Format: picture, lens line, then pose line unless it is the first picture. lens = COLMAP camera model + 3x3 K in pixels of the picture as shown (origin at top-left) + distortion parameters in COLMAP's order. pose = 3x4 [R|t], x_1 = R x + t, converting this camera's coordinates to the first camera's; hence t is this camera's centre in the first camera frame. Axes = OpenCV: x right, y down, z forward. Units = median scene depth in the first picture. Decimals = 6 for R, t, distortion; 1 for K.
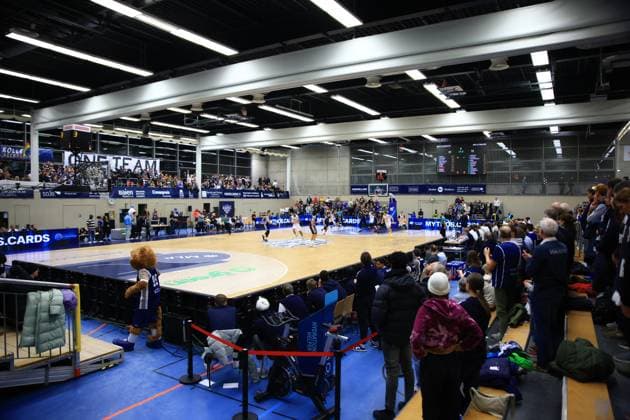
lens RADIAL K [[427.0, 0, 315.0], [0, 427.0, 210.0], [0, 0, 1]] dist [-0.053732, 0.000506]
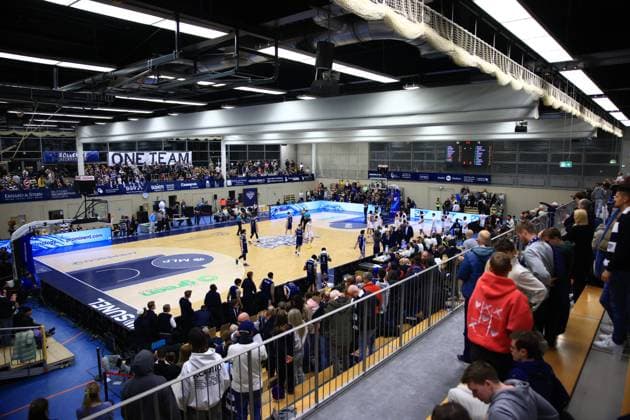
lens RADIAL K [[427.0, 0, 315.0], [0, 427.0, 210.0], [0, 0, 1]] dist [-0.053732, 0.000506]
pose [[0.989147, 0.015937, -0.146065, 0.132272], [-0.001635, 0.995232, 0.097520, -0.076447], [0.146923, -0.096223, 0.984457, -0.089378]]
